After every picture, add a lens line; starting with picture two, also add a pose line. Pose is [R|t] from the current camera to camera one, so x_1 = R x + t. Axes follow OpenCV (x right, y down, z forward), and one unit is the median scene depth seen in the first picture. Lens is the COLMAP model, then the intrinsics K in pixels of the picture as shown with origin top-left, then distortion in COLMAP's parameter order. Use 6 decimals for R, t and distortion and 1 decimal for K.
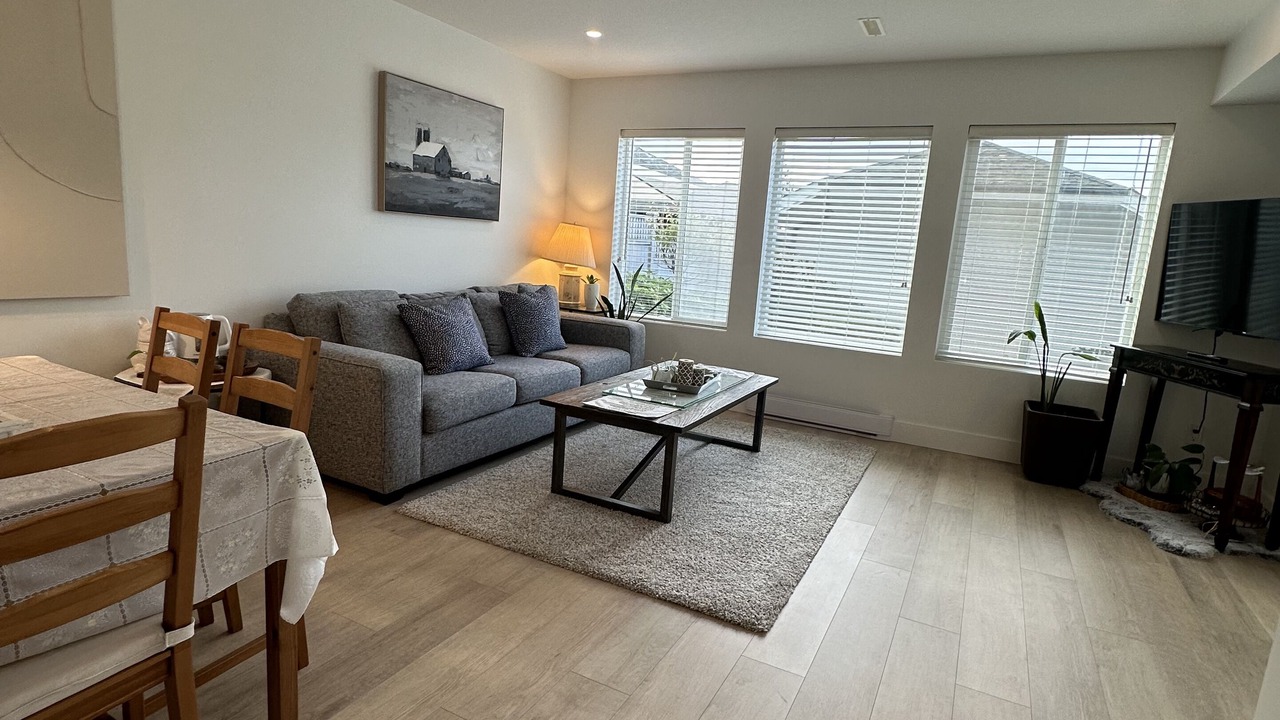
lens RADIAL K [[680.7, 0, 642.3], [0, 680.7, 361.2], [0, 0, 1]] dist [0.000612, 0.000190]
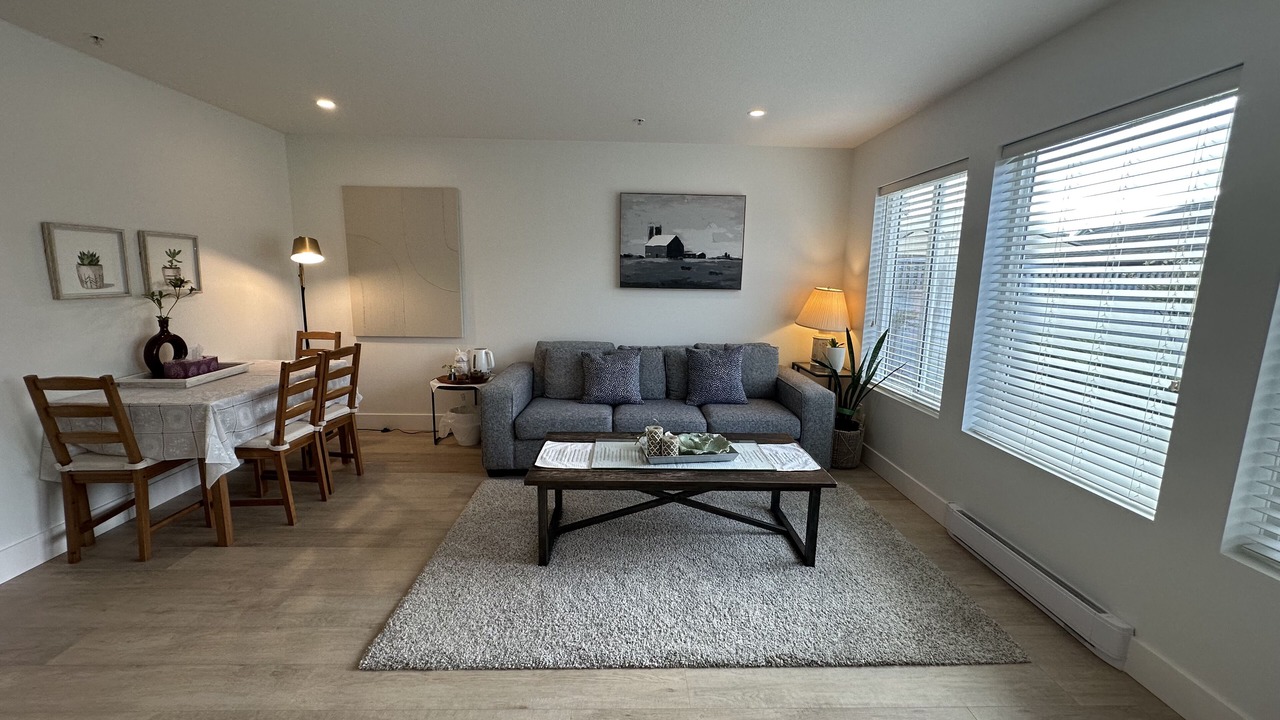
lens RADIAL K [[510.2, 0, 640.0], [0, 510.2, 360.0], [0, 0, 1]] dist [0.000436, 0.000156]
pose [[0.484681, 0.084118, -0.870637, 0.619735], [-0.137428, 0.990326, 0.019176, -0.098614], [0.863827, 0.110356, 0.491552, 0.540398]]
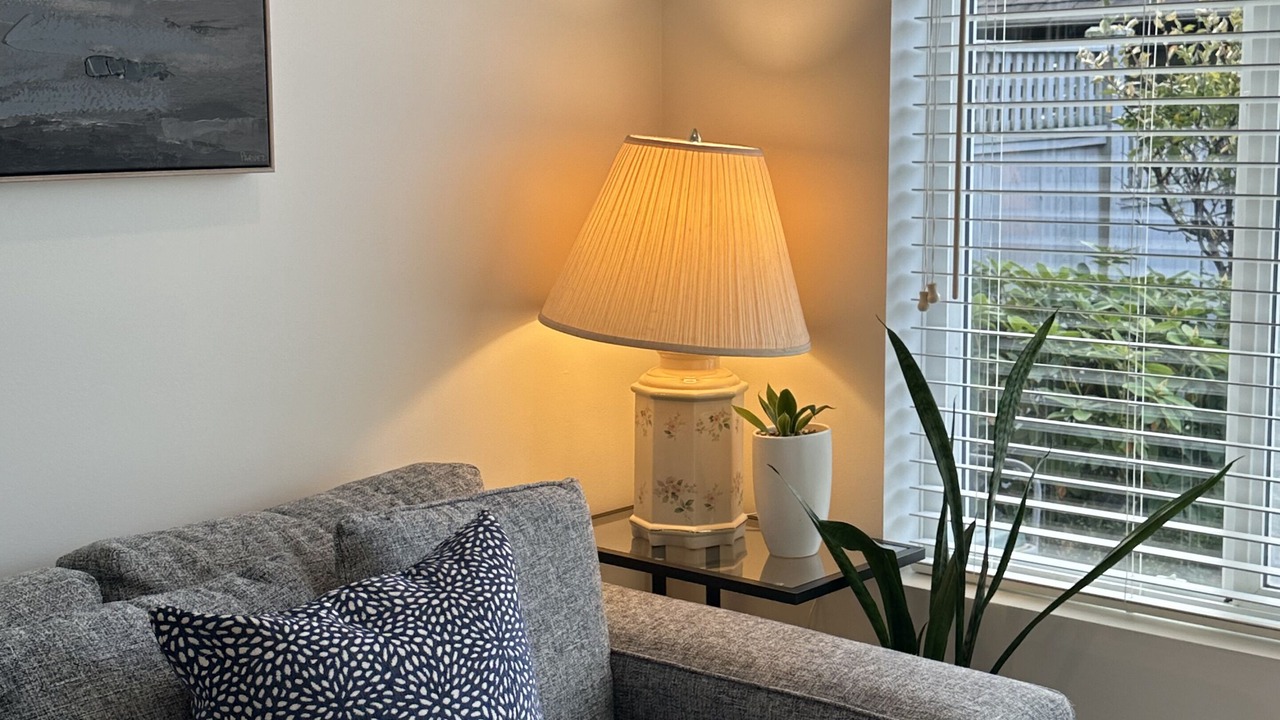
lens RADIAL K [[1832.0, 0, 640.0], [0, 1832.0, 360.0], [0, 0, 1]] dist [0.008506, 0.018943]
pose [[0.968153, -0.041569, -0.246882, 0.022099], [0.031673, 0.998533, -0.043923, -0.158270], [0.248346, 0.034704, 0.968050, 0.664269]]
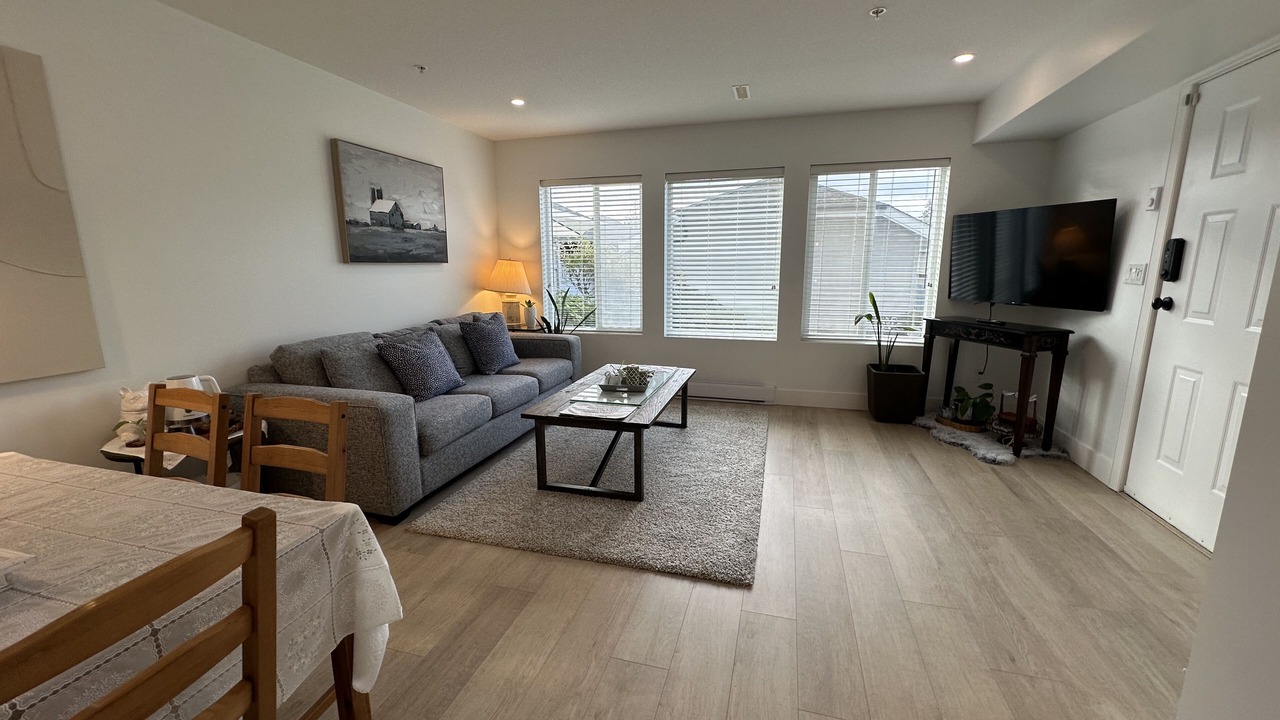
lens RADIAL K [[510.2, 0, 640.0], [0, 510.2, 360.0], [0, 0, 1]] dist [0.000436, 0.000156]
pose [[0.977133, -0.111136, 0.181271, -0.080952], [0.107900, 0.993777, 0.027651, -0.031795], [-0.183216, -0.007459, 0.983044, 0.076305]]
